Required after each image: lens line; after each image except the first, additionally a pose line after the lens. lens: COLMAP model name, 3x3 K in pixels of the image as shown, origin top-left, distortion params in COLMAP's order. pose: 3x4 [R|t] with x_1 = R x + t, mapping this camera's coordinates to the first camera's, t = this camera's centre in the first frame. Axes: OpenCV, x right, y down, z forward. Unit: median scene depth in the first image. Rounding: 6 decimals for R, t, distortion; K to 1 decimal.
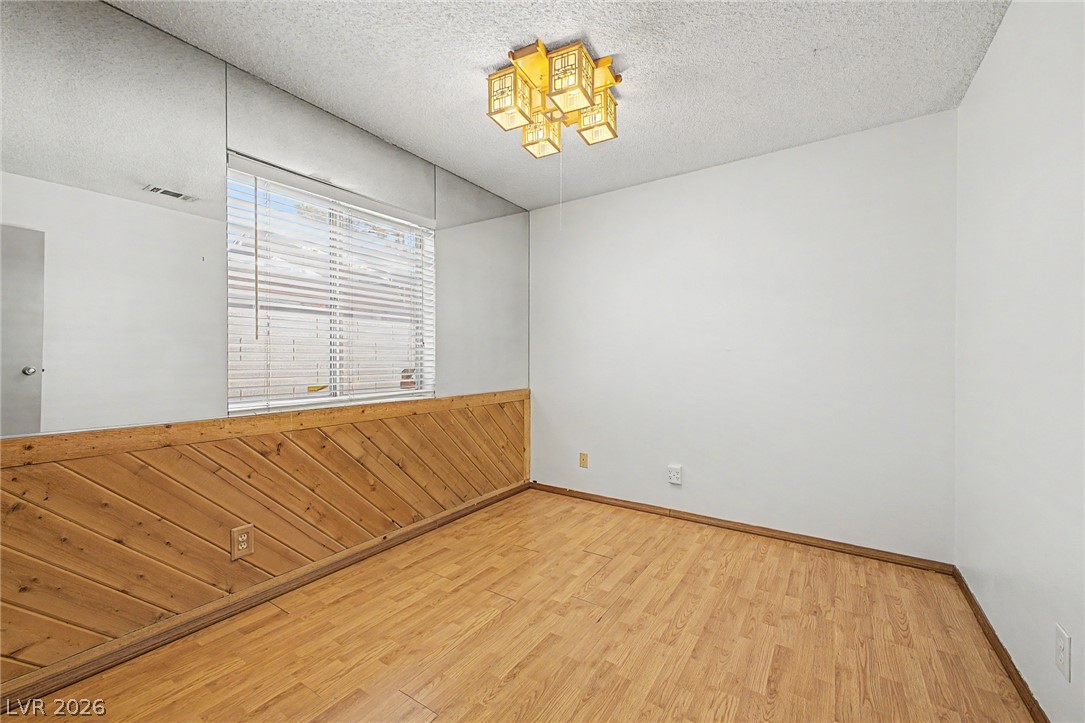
lens RADIAL K [[435.0, 0, 545.5], [0, 435.0, 358.4], [0, 0, 1]] dist [0.015213, -0.001802]
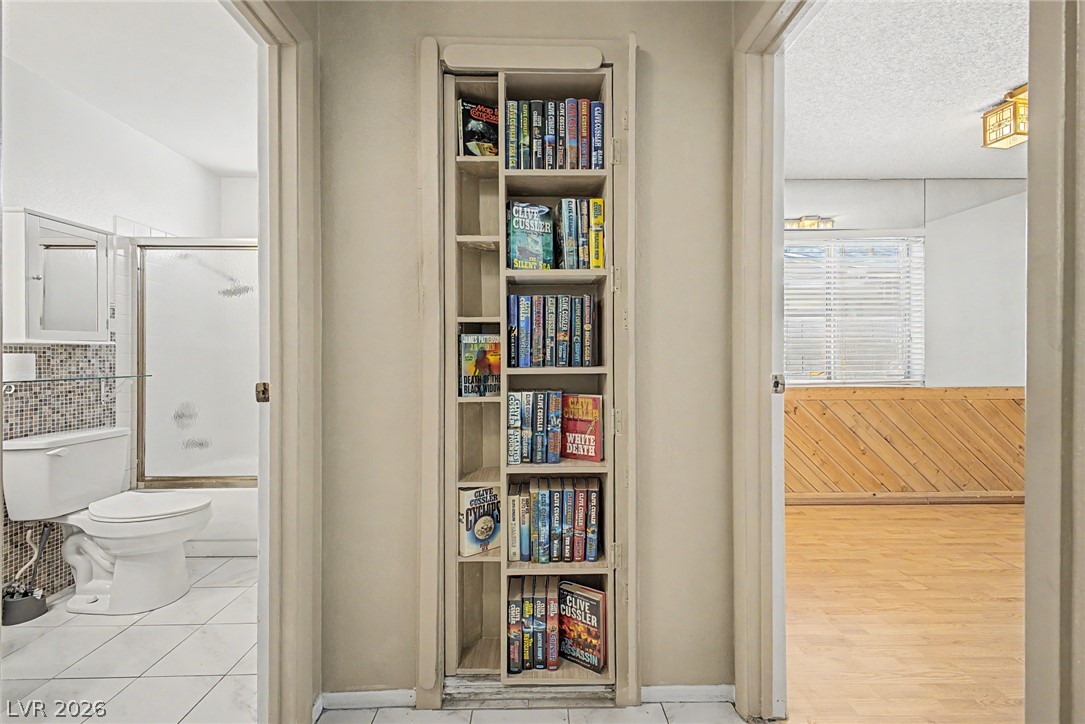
lens RADIAL K [[435.0, 0, 545.3], [0, 435.0, 351.9], [0, 0, 1]] dist [0.015213, -0.001802]
pose [[0.573002, -0.003588, -0.819546, 0.130482], [0.006238, 0.999981, -0.000017, -0.006902], [0.819531, -0.005103, 0.573013, -0.511310]]
